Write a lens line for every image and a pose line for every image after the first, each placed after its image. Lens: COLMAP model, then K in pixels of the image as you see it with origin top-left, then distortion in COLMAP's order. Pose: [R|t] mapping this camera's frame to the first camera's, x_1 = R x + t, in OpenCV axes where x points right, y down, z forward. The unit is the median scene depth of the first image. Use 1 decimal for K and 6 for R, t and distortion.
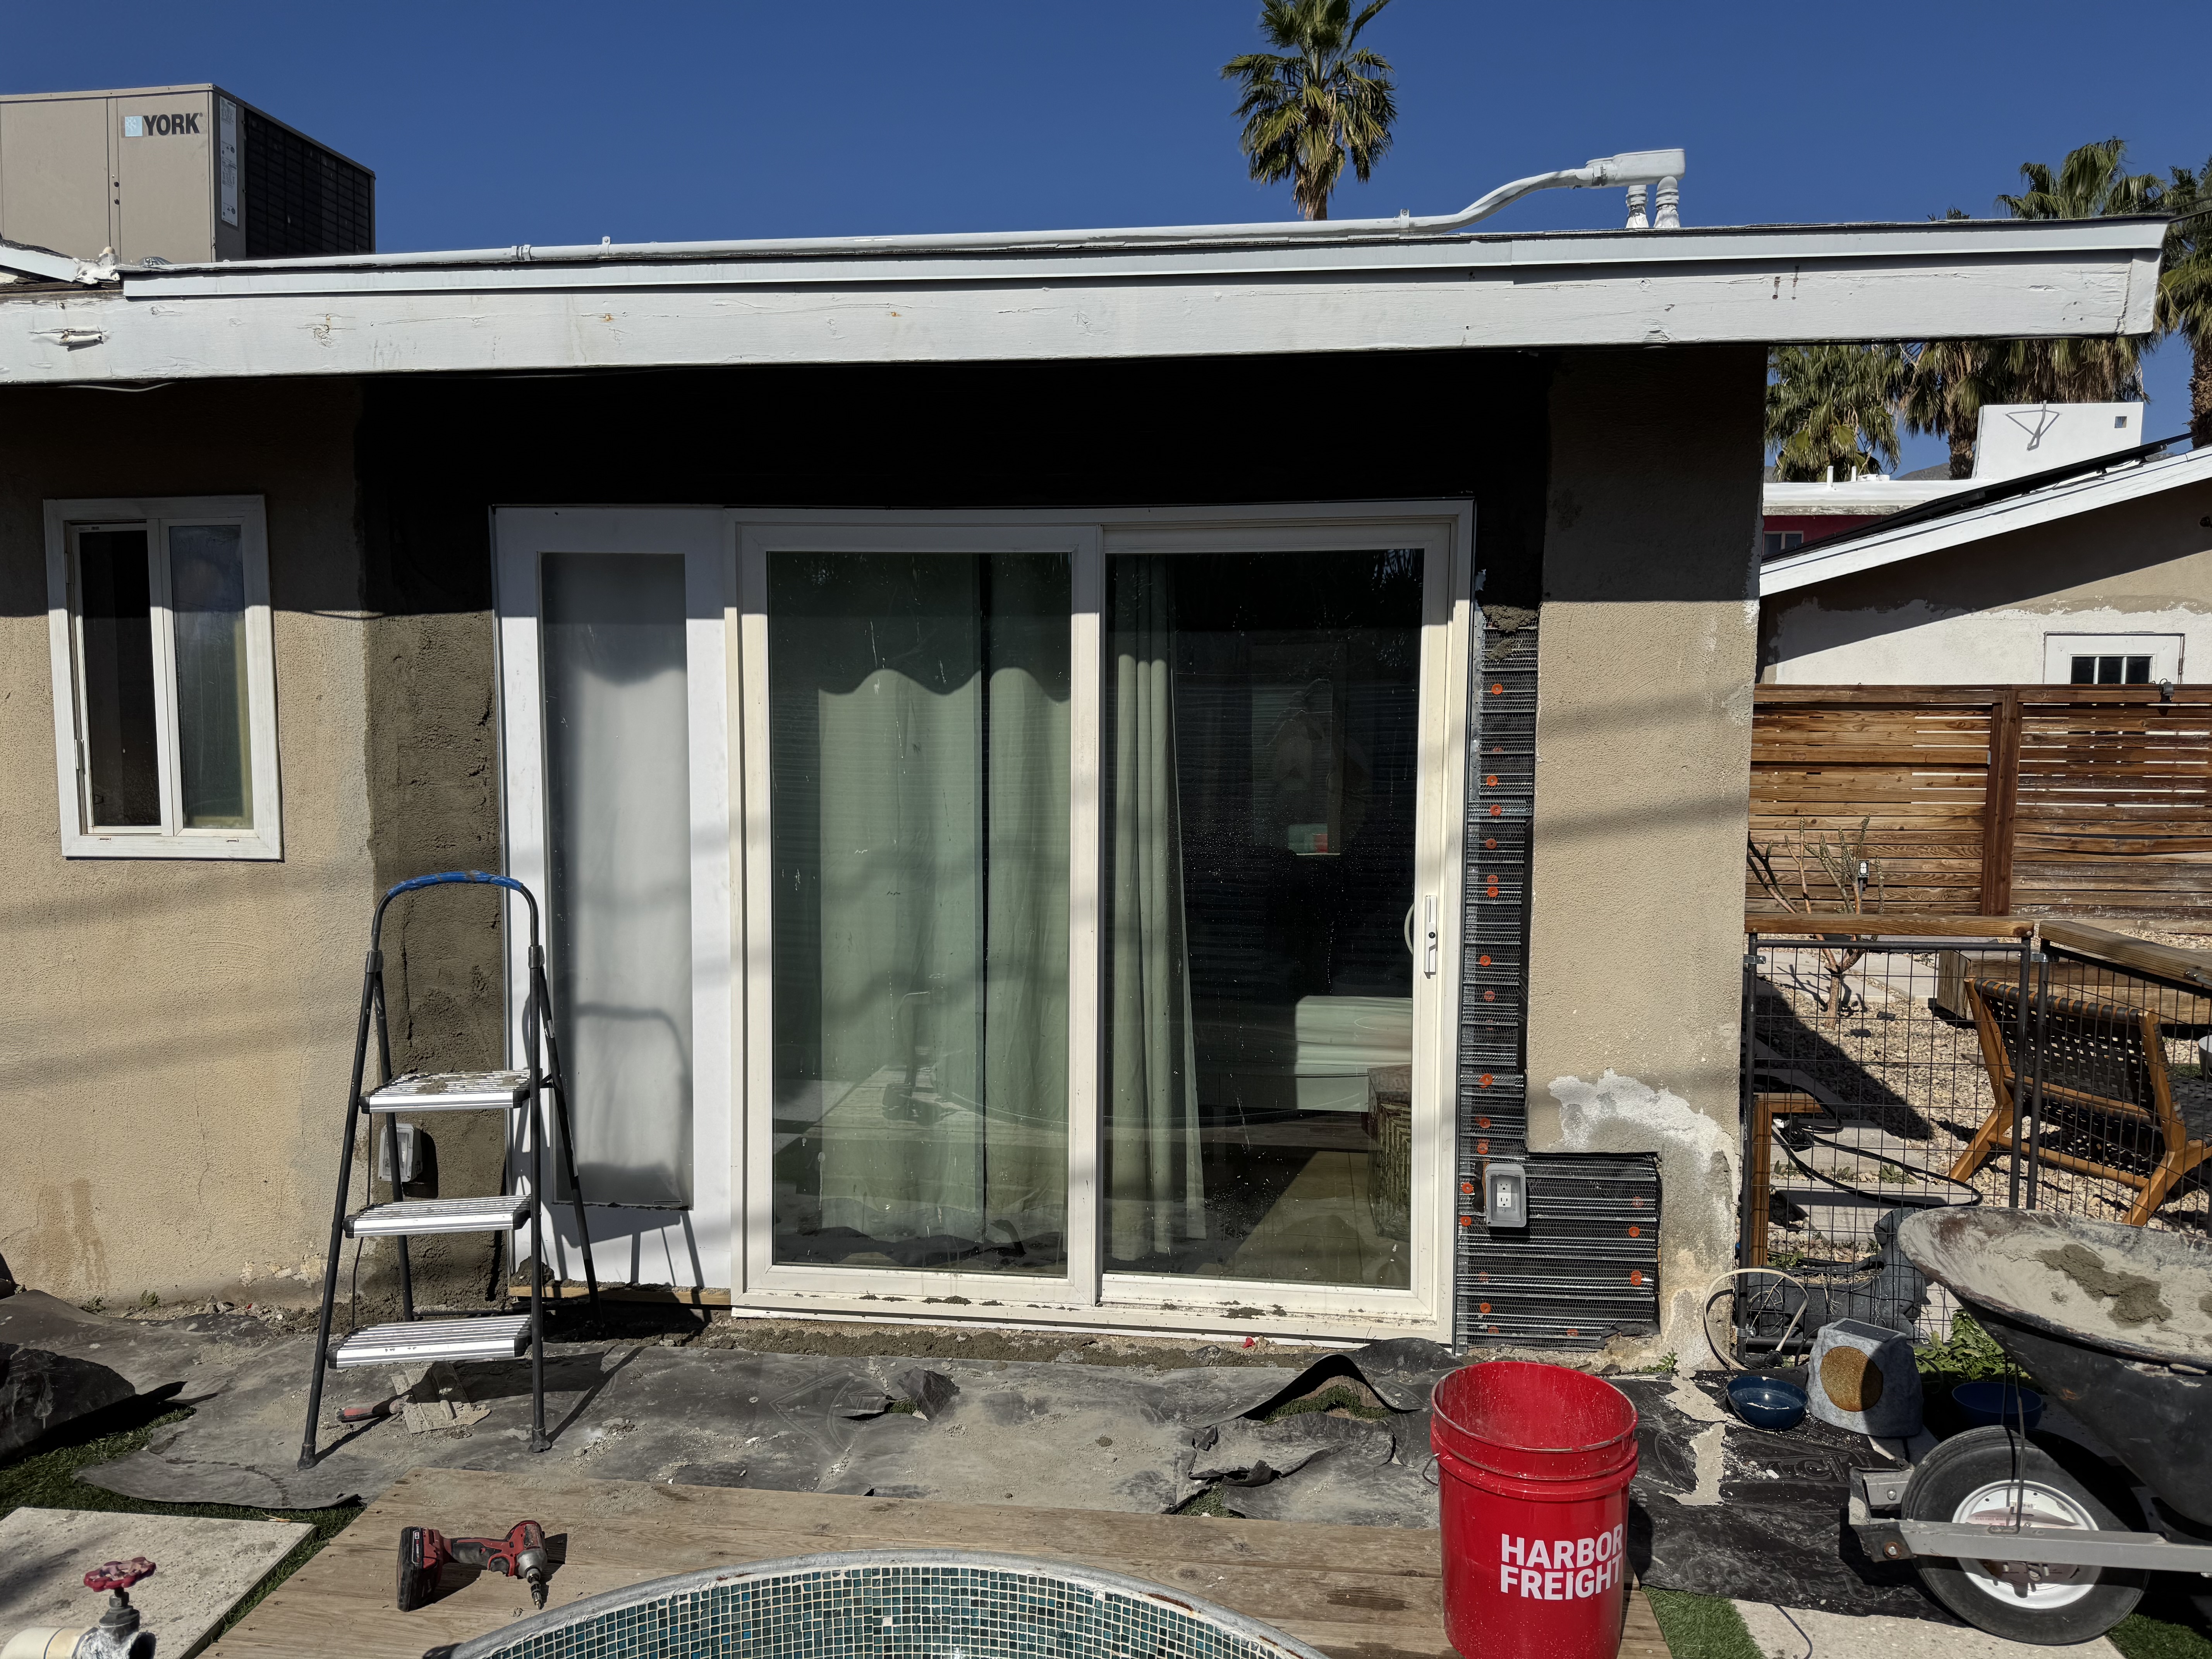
lens RADIAL K [[1541.3, 0, 1097.9], [0, 1541.3, 828.1], [0, 0, 1]] dist [0.004589, -0.005882]
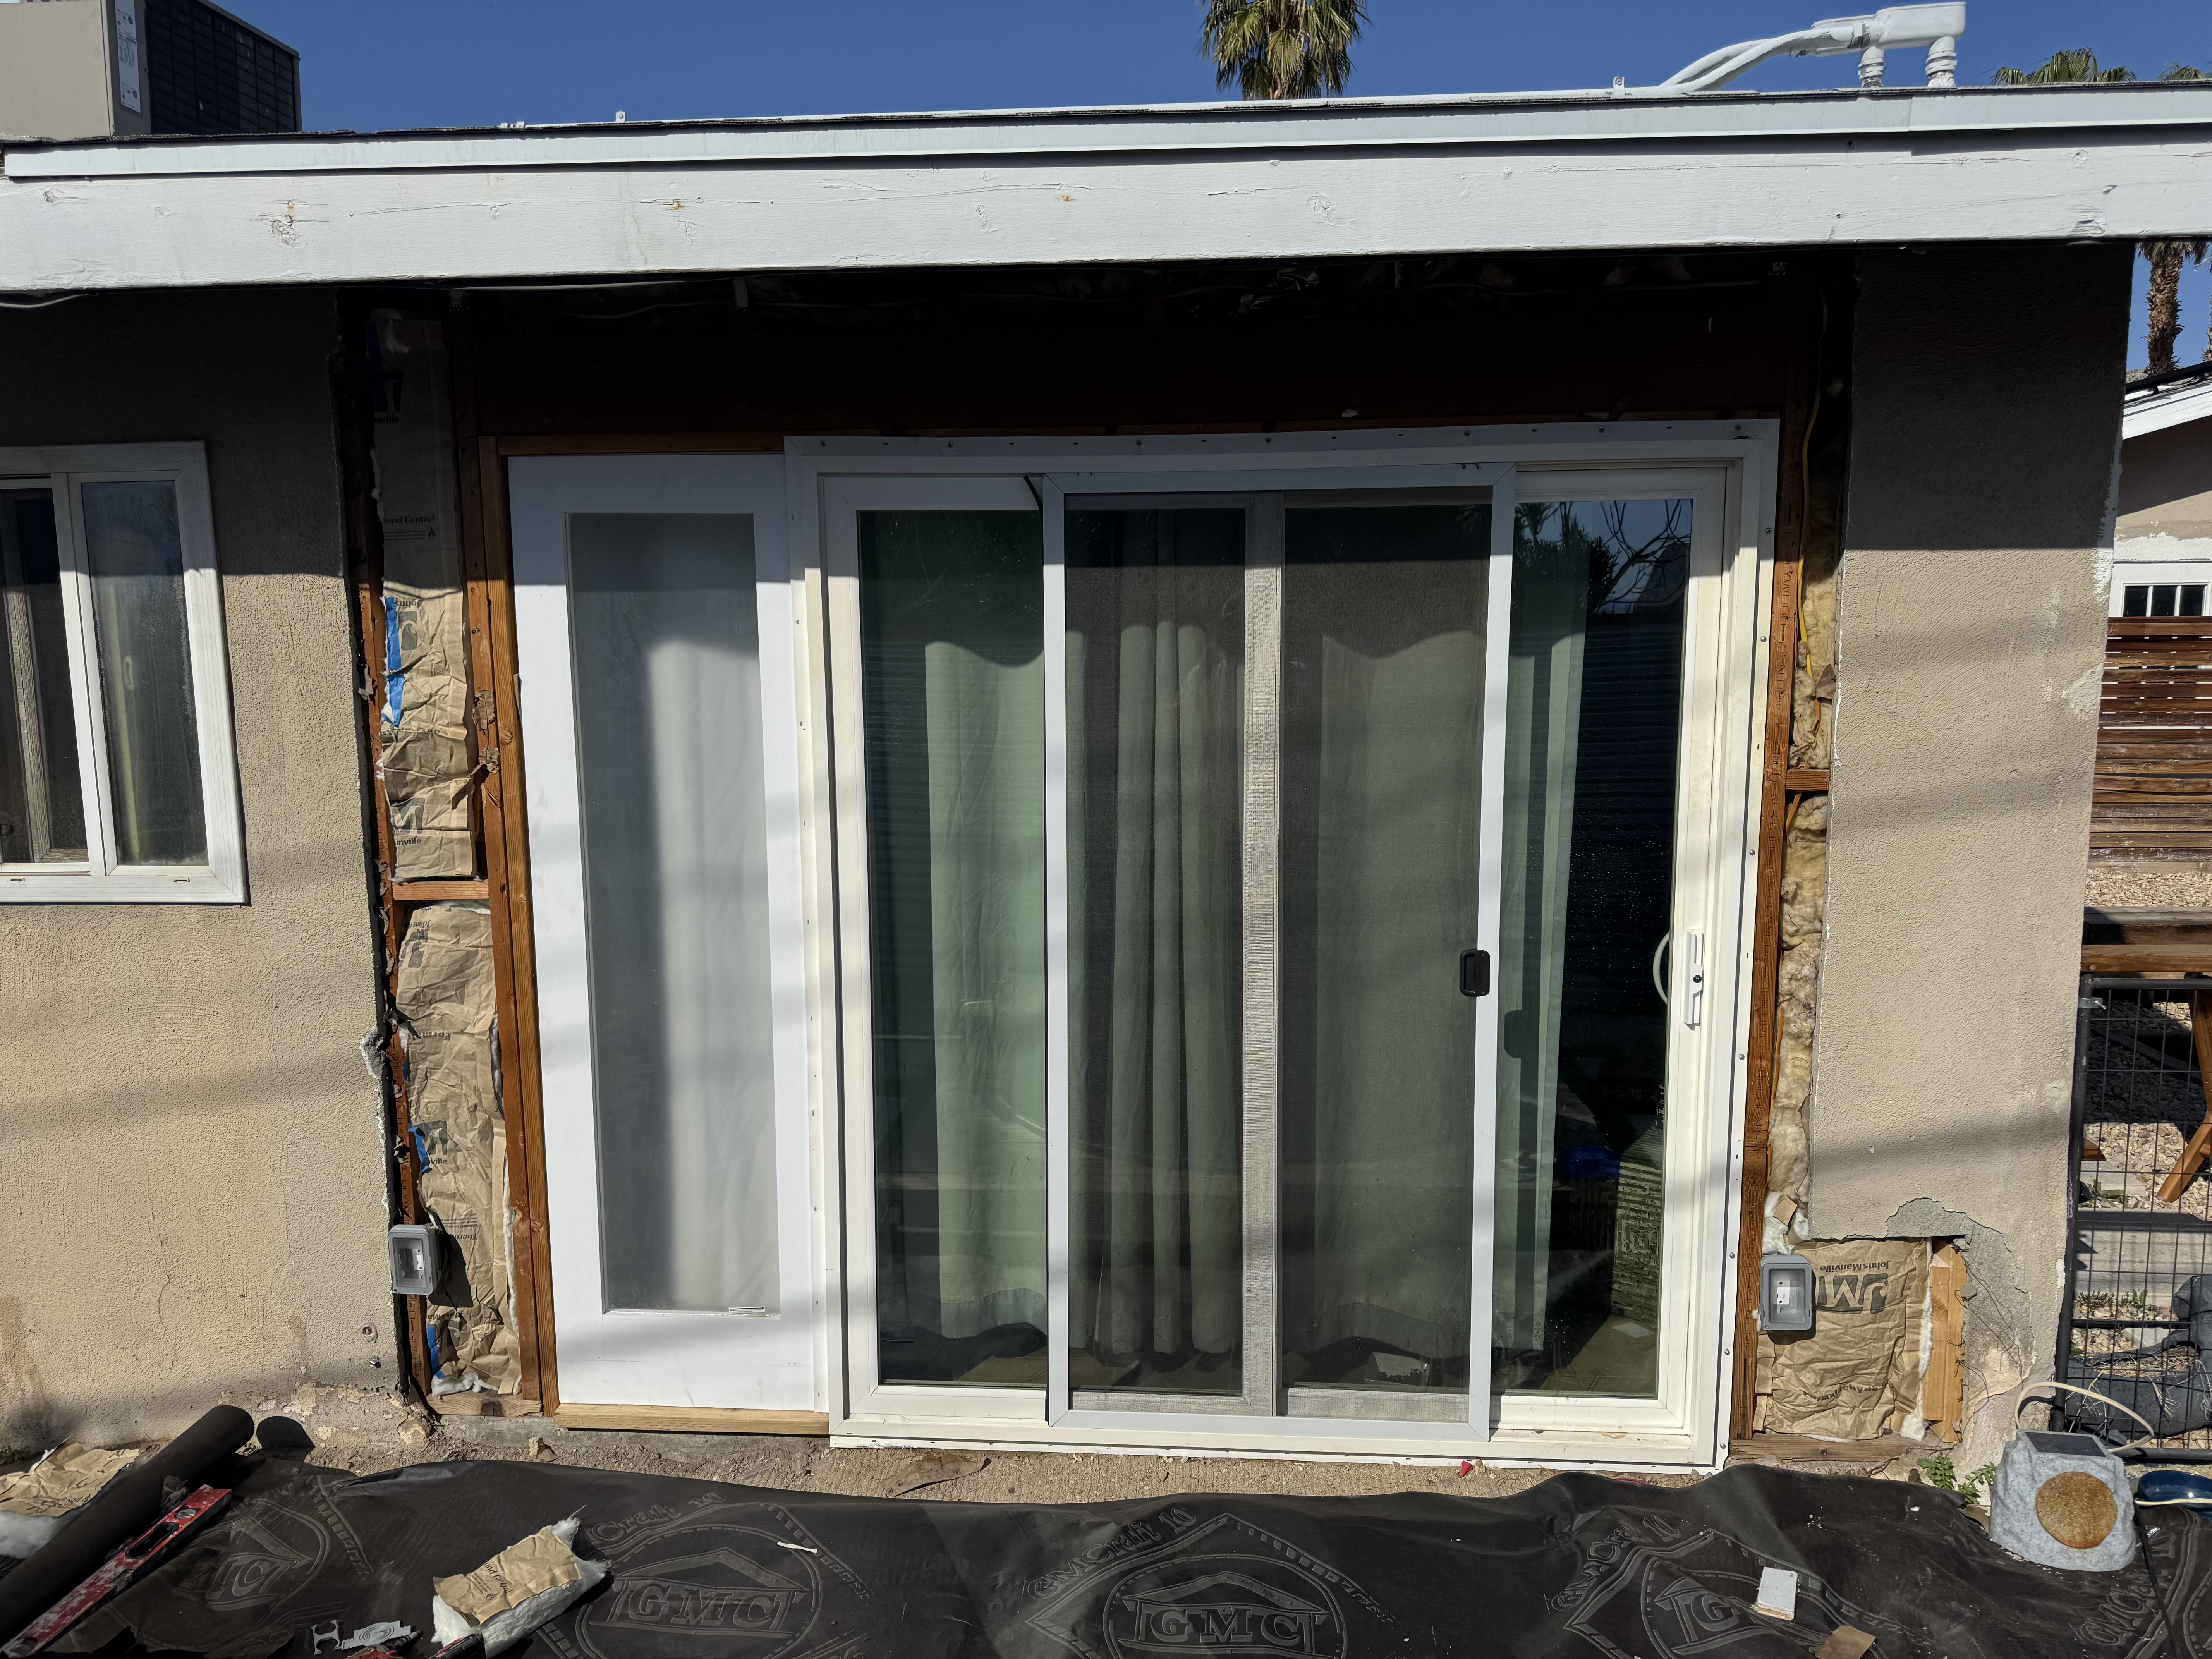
lens RADIAL K [[1541.3, 0, 1114.0], [0, 1541.3, 829.4], [0, 0, 1]] dist [0.004589, -0.005882]
pose [[0.998844, -0.017215, 0.044872, -0.112595], [0.014939, 0.998608, 0.050576, -0.049411], [-0.045681, -0.049847, 0.997712, 0.179688]]
